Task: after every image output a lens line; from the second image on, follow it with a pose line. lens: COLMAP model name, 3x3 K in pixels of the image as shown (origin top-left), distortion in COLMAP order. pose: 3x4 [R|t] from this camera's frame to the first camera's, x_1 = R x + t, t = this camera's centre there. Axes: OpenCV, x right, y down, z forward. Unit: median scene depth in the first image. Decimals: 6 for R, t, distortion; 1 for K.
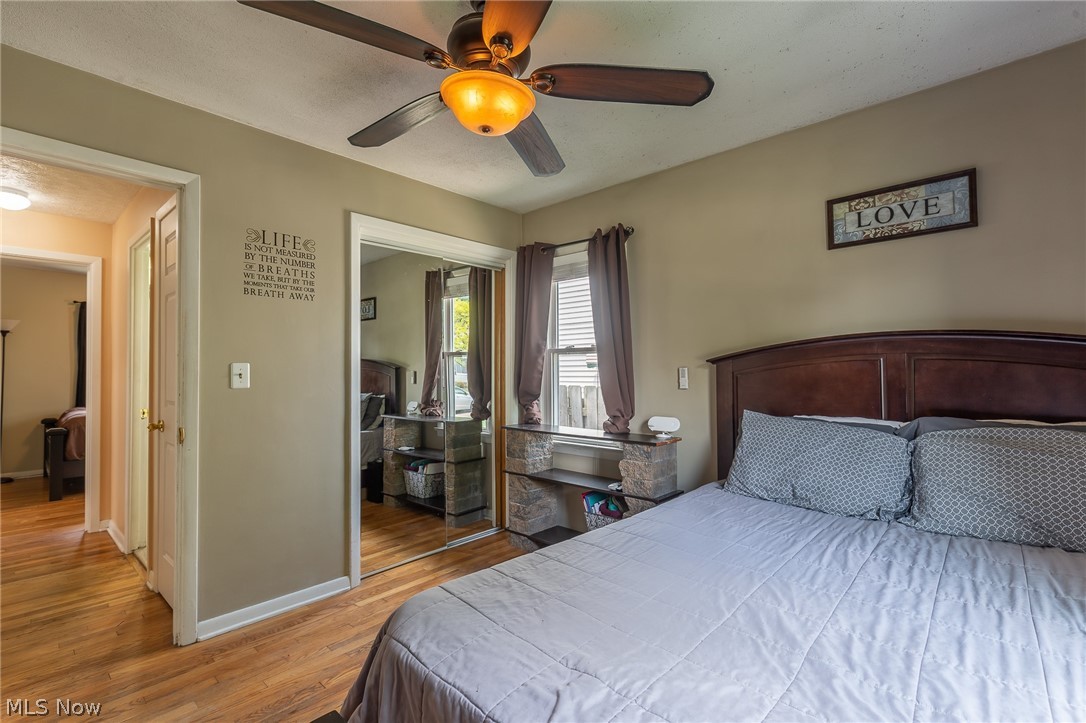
lens RADIAL K [[487.1, 0, 536.3], [0, 487.1, 359.8], [0, 0, 1]] dist [0.006265, -0.001440]
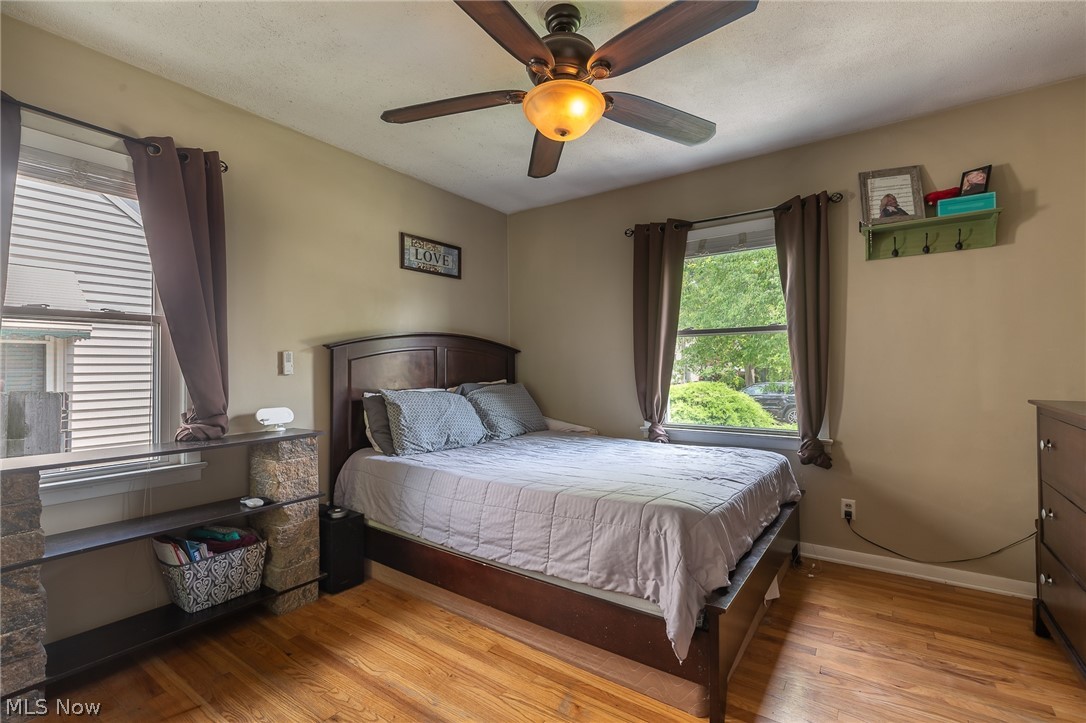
lens RADIAL K [[487.1, 0, 533.2], [0, 487.1, 361.7], [0, 0, 1]] dist [0.006265, -0.001440]
pose [[-0.127951, 0.012528, 0.991701, -0.819062], [-0.018642, 0.999713, -0.015035, 0.050721], [-0.991605, -0.020411, -0.127681, 0.825509]]
